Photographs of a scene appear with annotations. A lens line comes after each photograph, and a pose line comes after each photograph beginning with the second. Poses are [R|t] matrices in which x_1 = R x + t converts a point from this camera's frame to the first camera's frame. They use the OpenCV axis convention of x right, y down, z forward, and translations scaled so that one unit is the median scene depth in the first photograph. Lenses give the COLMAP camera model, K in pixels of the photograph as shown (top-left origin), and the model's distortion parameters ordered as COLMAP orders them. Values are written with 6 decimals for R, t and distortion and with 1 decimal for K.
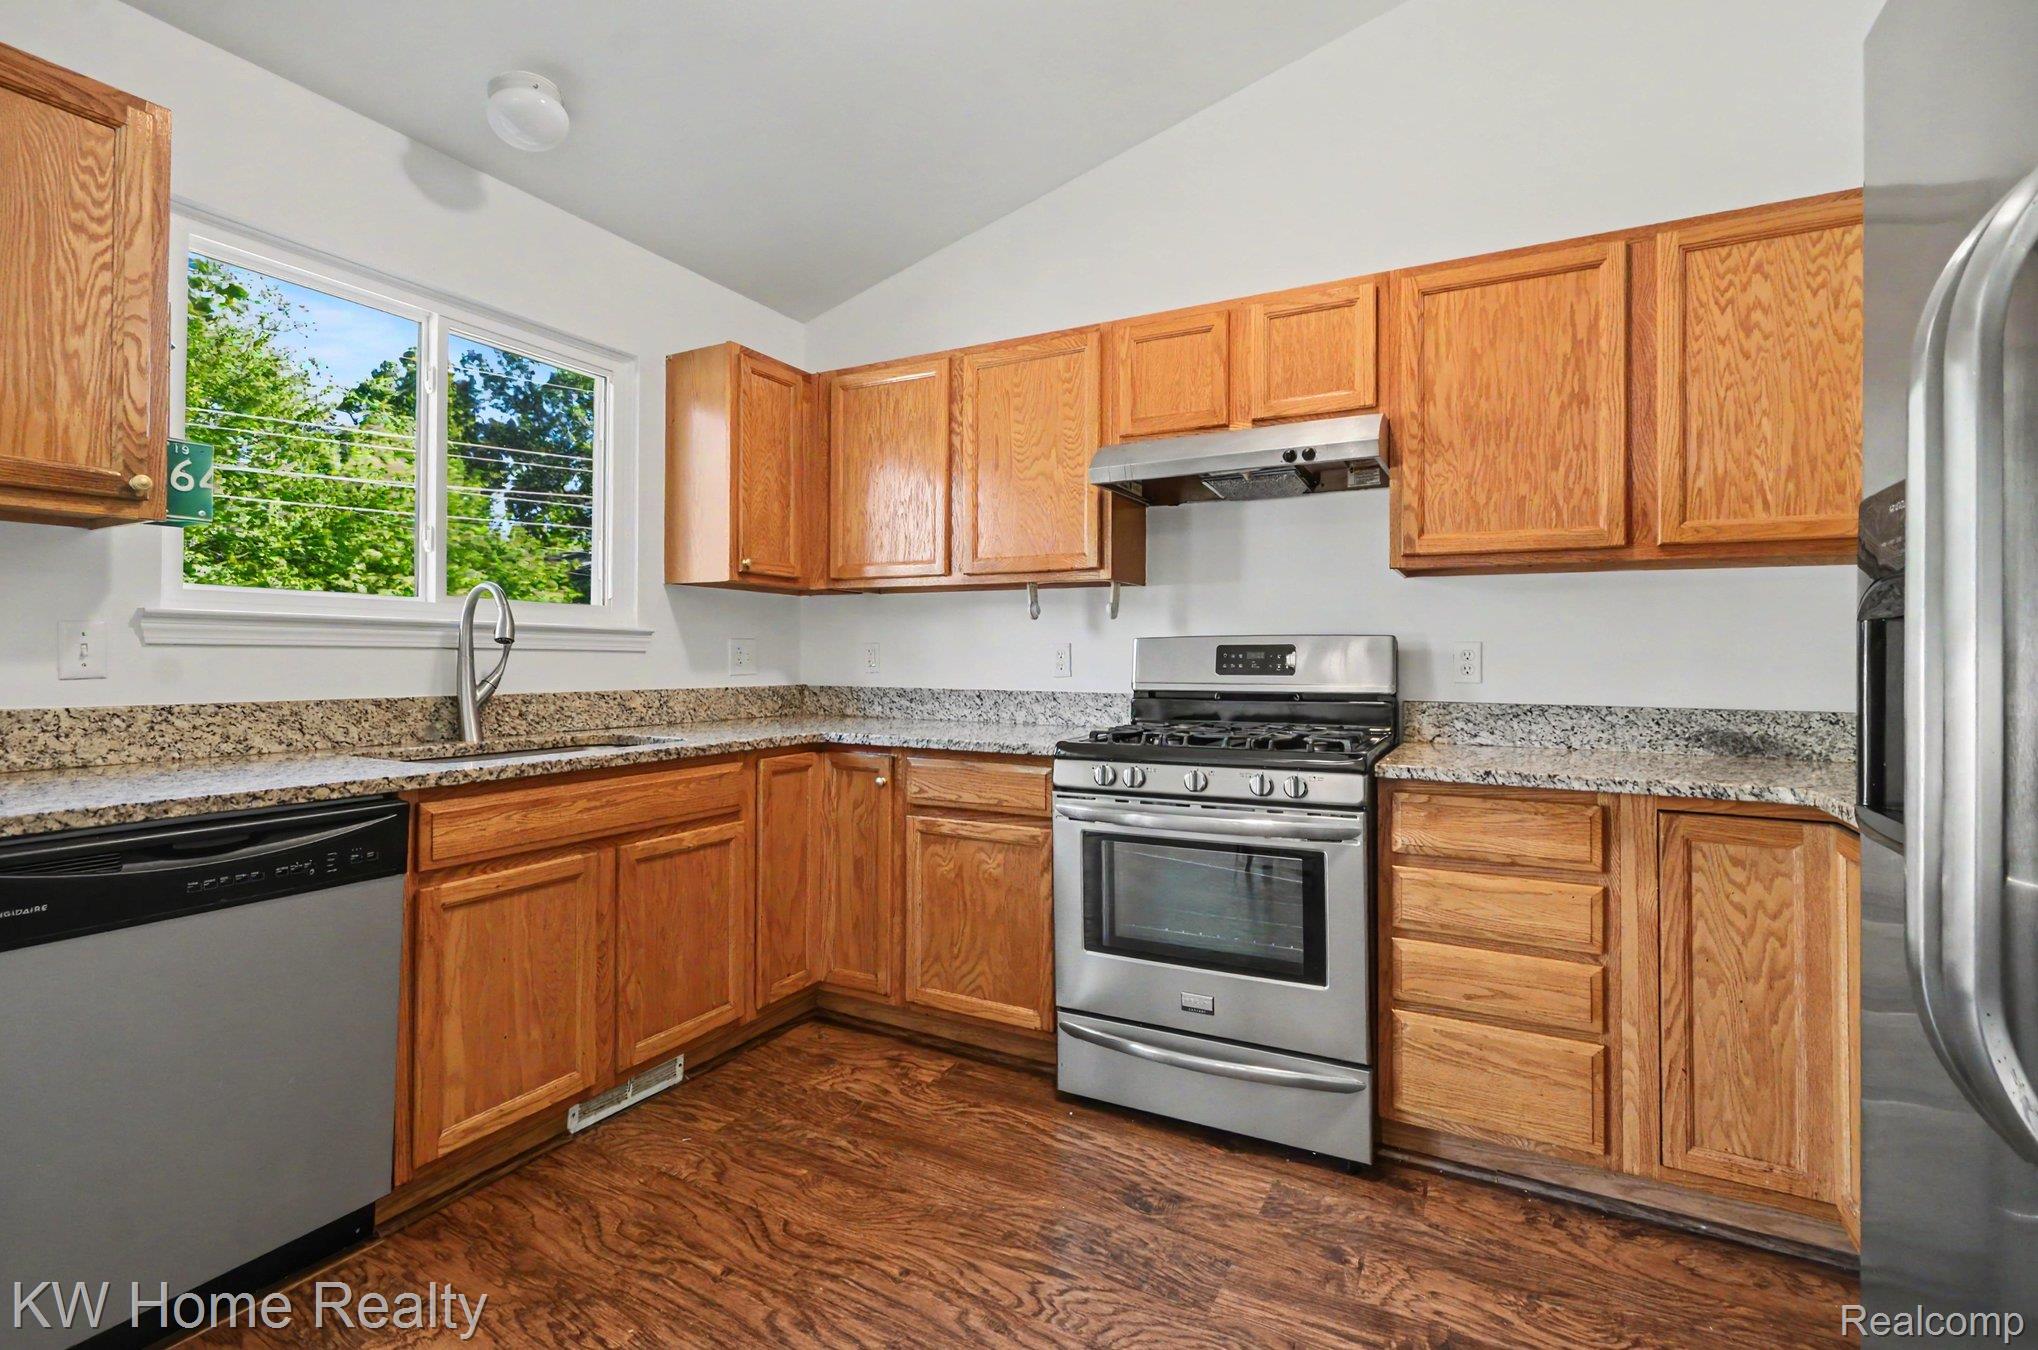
lens RADIAL K [[921.6, 0, 1016.9], [0, 921.6, 651.6], [0, 0, 1]] dist [0.001996, 0.000427]
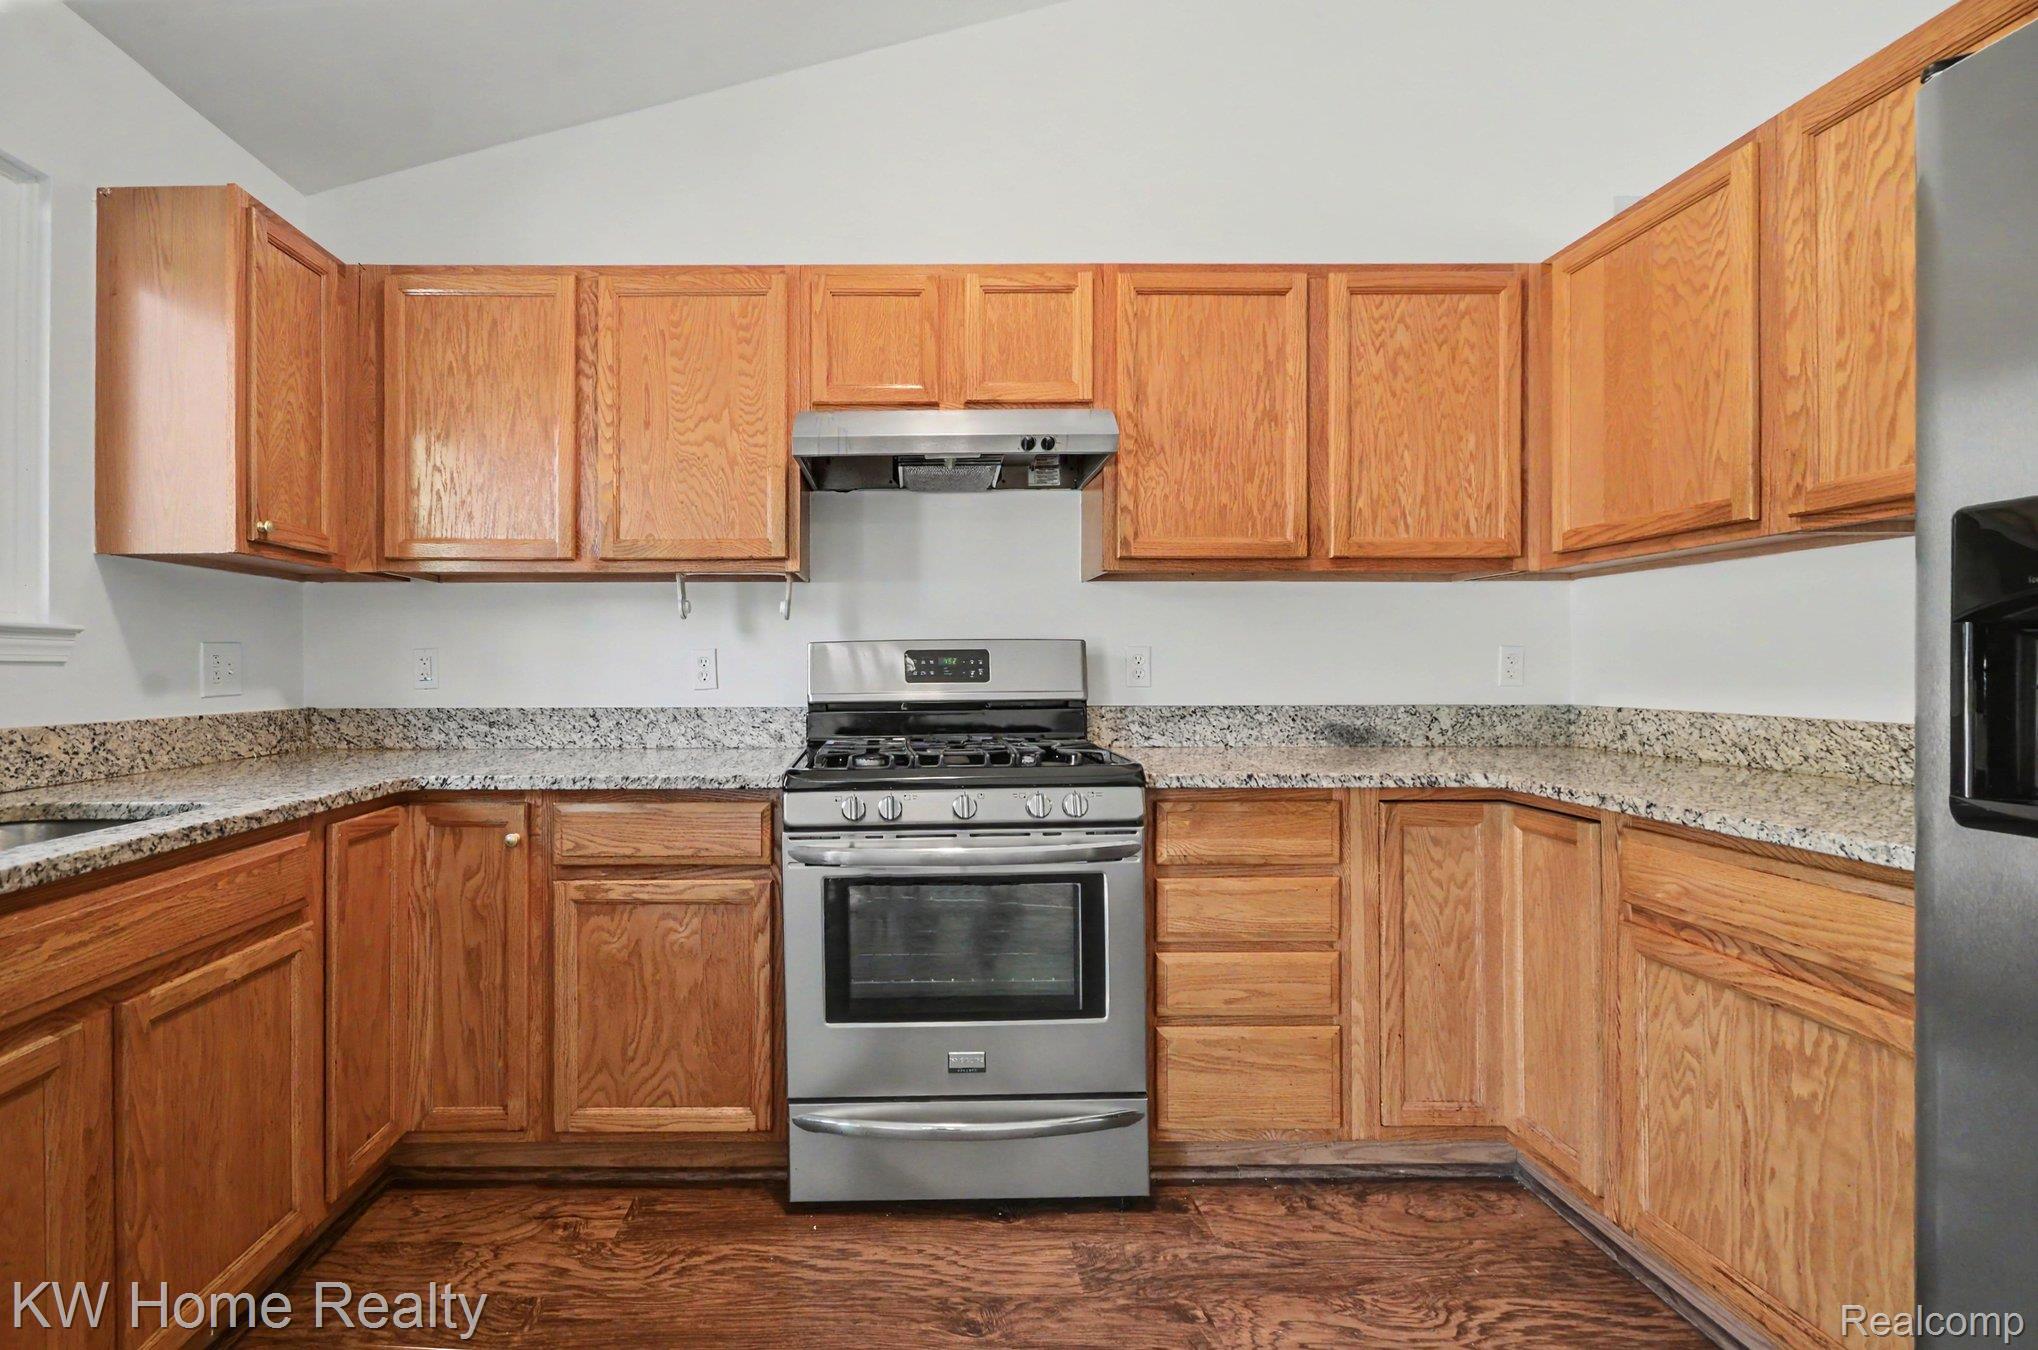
lens RADIAL K [[921.5, 0, 912.0], [0, 921.5, 664.6], [0, 0, 1]] dist [-0.001947, 0.000160]
pose [[0.882983, -0.008877, 0.469322, -0.239598], [0.006171, 0.999954, 0.007303, 0.000667], [-0.469365, -0.003552, 0.882997, 0.244936]]
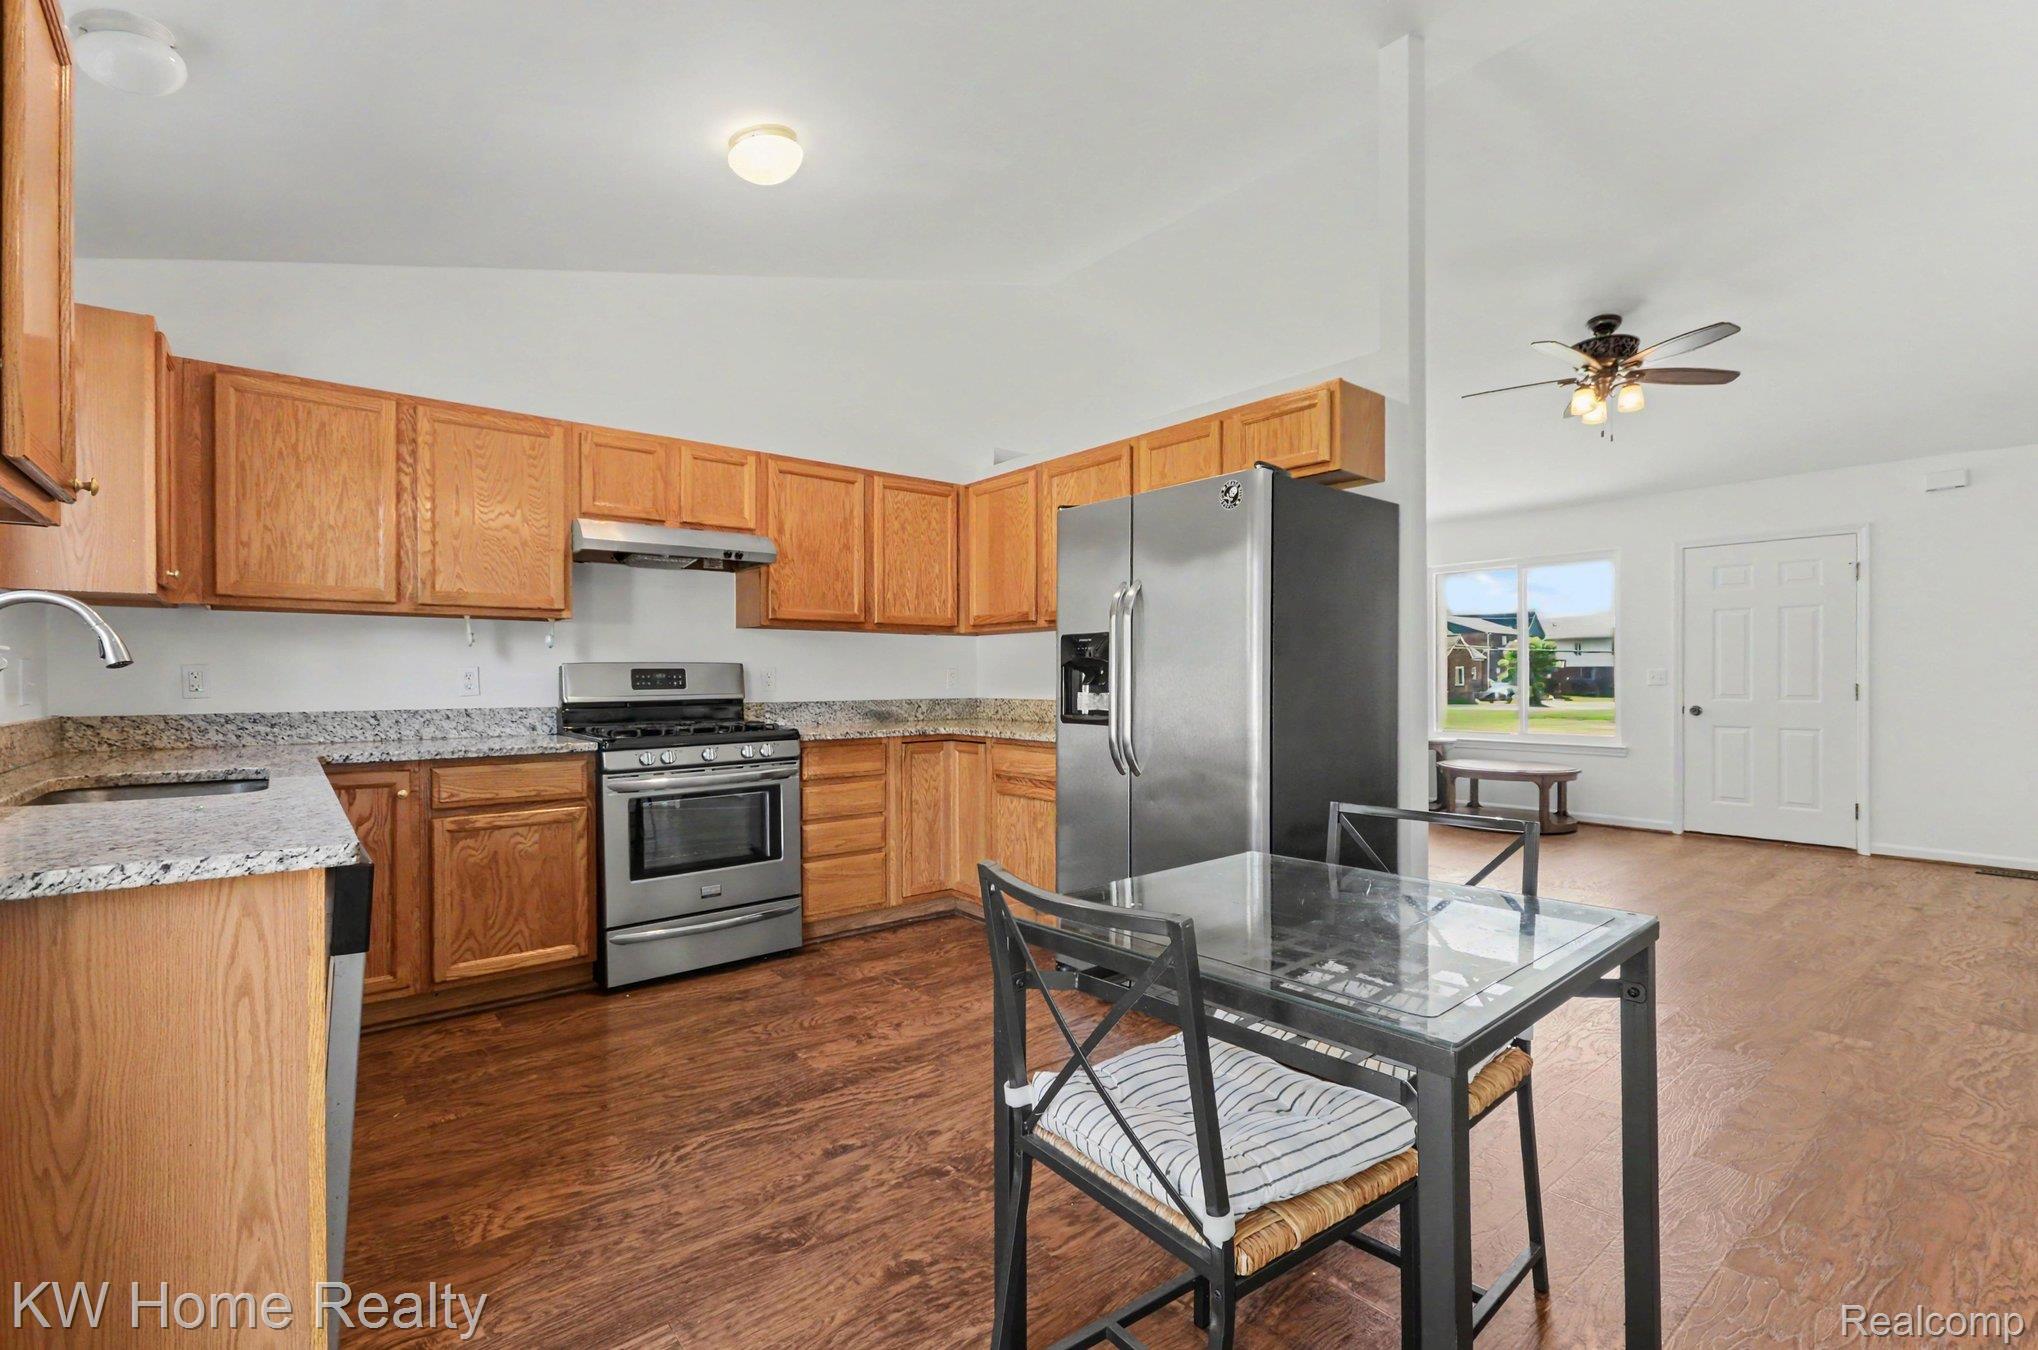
lens RADIAL K [[842.3, 0, 1026.2], [0, 842.3, 695.3], [0, 0, 1]] dist [0.001096, 0.000120]
pose [[0.396249, -0.027903, 0.917719, -0.880218], [-0.000100, 0.999537, 0.030433, -0.007045], [-0.918143, -0.012151, 0.396063, -0.084585]]
